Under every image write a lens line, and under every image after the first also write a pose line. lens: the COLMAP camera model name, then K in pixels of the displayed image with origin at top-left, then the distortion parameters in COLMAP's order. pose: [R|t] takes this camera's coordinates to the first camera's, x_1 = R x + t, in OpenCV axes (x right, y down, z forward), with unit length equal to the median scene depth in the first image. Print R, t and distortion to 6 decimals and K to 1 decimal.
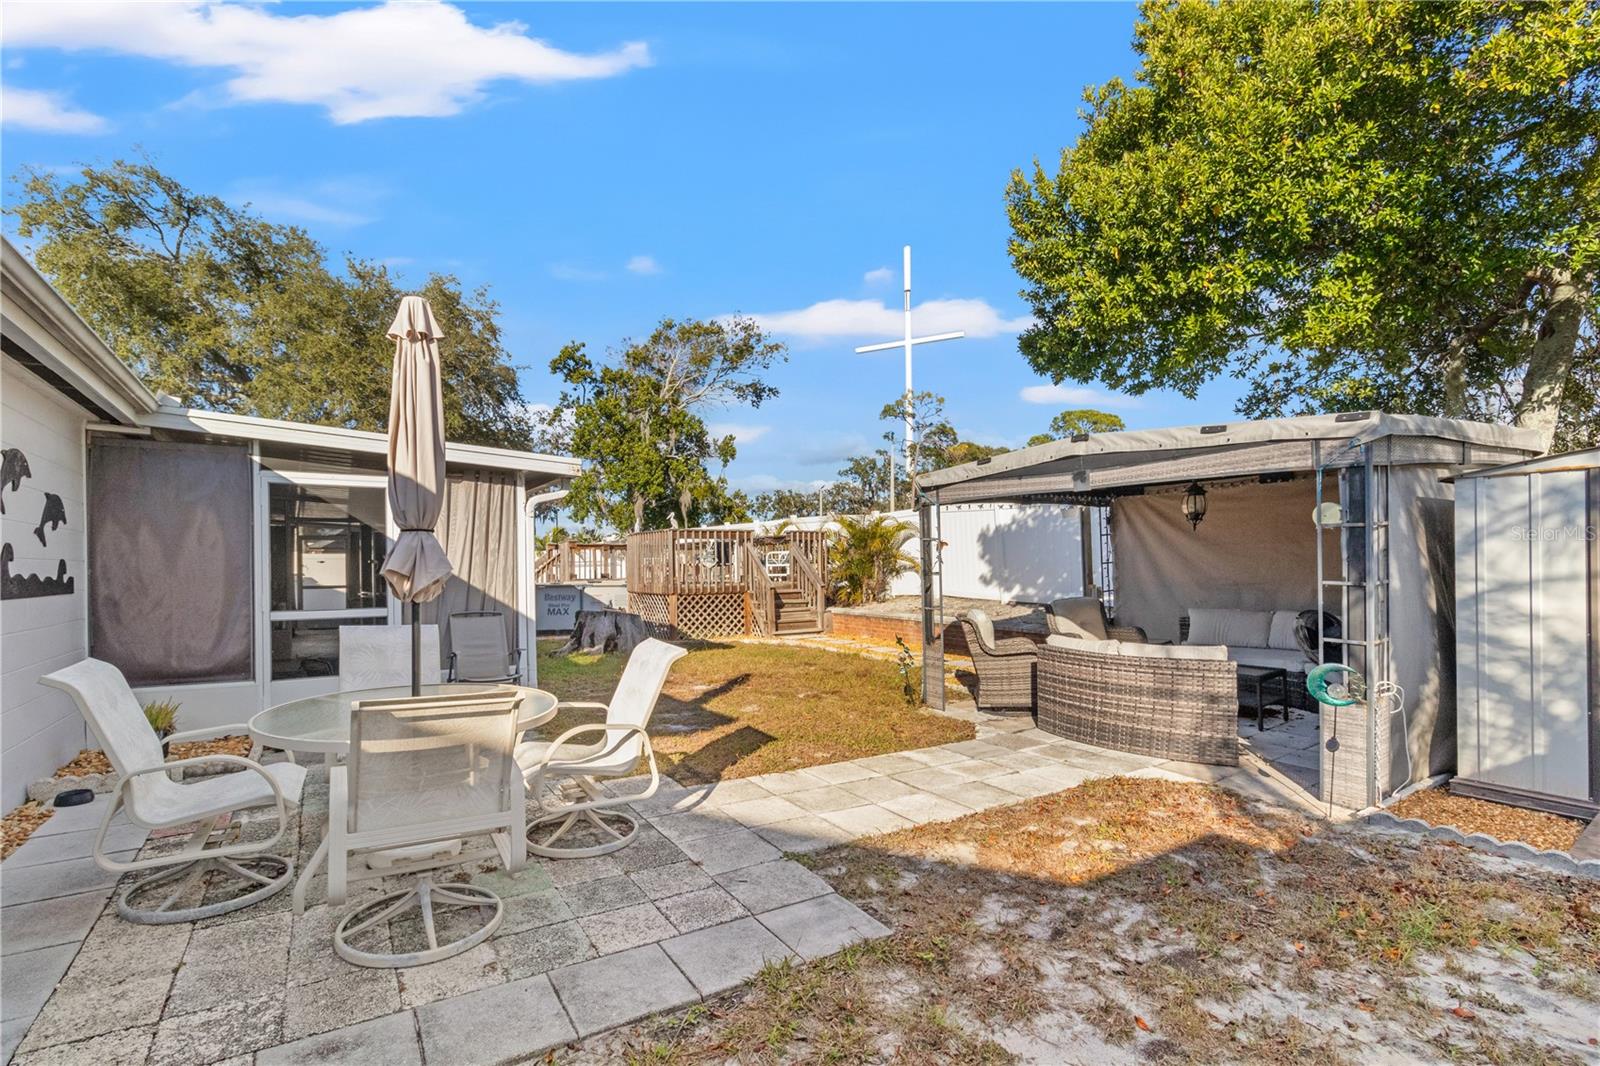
lens RADIAL K [[772.0, 0, 789.9], [0, 772.0, 543.5], [0, 0, 1]] dist [0.005974, -0.002481]
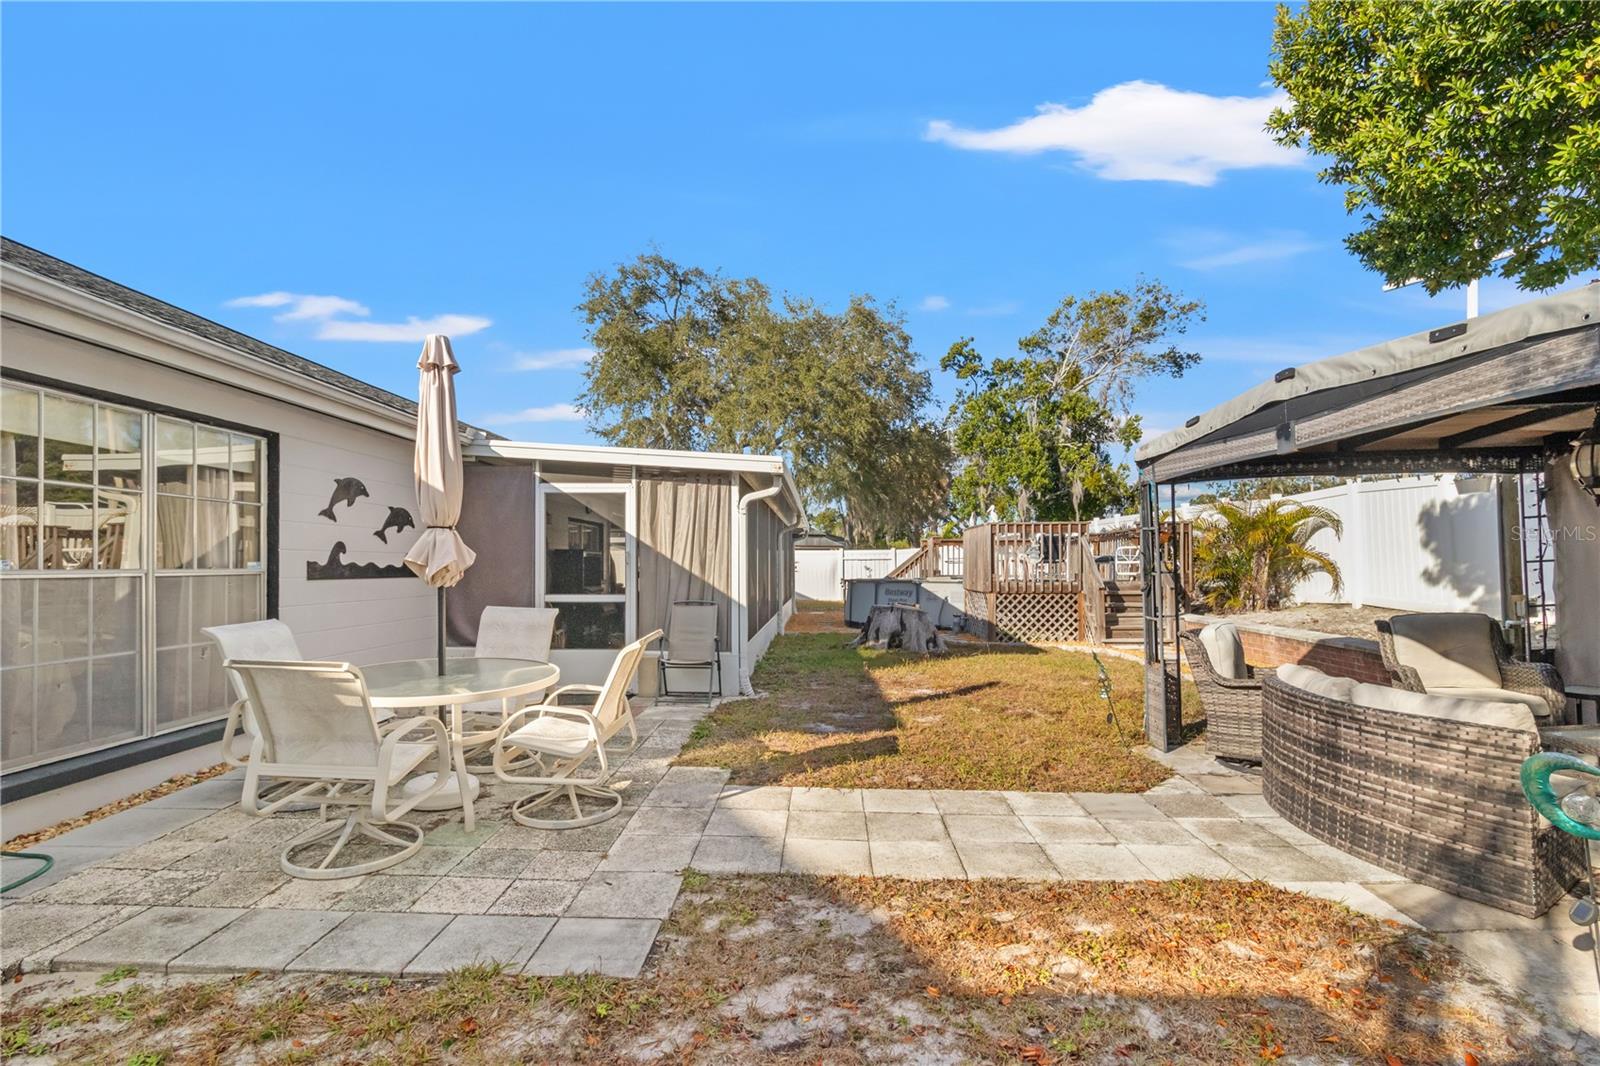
lens RADIAL K [[772.0, 0, 790.9], [0, 772.0, 542.9], [0, 0, 1]] dist [0.005974, -0.002481]
pose [[0.824312, -0.006271, -0.566102, 0.221114], [0.008412, 0.999964, 0.001173, 0.003371], [0.566074, -0.005729, 0.824335, 0.108074]]
